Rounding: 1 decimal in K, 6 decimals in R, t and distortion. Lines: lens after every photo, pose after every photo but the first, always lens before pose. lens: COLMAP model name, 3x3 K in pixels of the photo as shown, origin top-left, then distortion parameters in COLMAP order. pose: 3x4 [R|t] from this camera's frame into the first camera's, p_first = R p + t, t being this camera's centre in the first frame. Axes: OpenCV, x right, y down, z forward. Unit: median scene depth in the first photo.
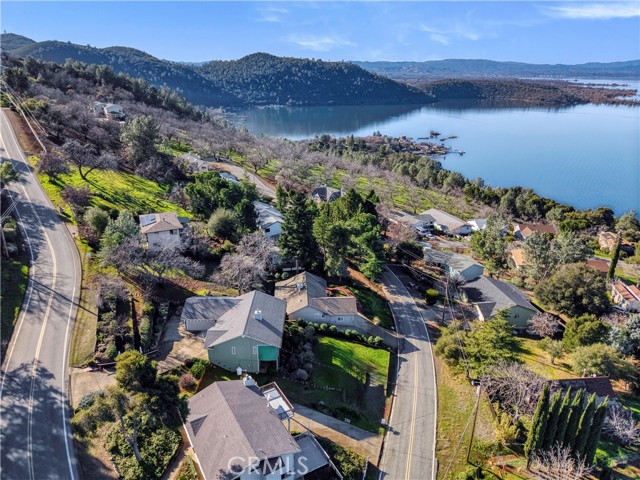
lens RADIAL K [[425.8, 0, 318.2], [0, 425.8, 243.3], [0, 0, 1]] dist [0.035476, -0.036246]
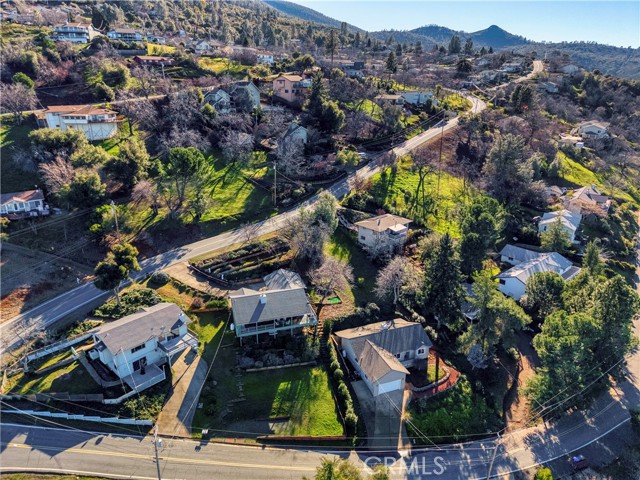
lens RADIAL K [[425.8, 0, 318.2], [0, 425.8, 243.3], [0, 0, 1]] dist [0.035476, -0.036246]
pose [[0.300838, 0.334773, -0.892986, 0.159035], [-0.365498, 0.905338, 0.216272, -0.048523], [0.880856, 0.261322, 0.394719, 0.116764]]
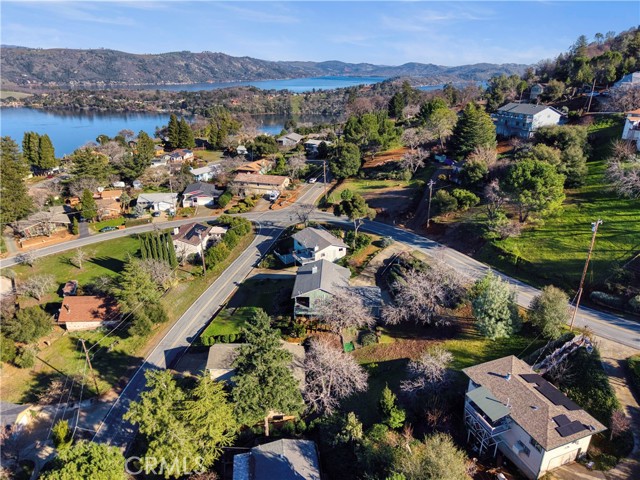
lens RADIAL K [[424.0, 0, 320.0], [0, 424.0, 240.0], [0, 0, 1]] dist [0.042221, -0.036150]
pose [[-0.998651, -0.031313, 0.041428, -0.038188], [0.006632, 0.714326, 0.699781, -0.146960], [-0.051505, 0.699112, -0.713155, 0.338957]]
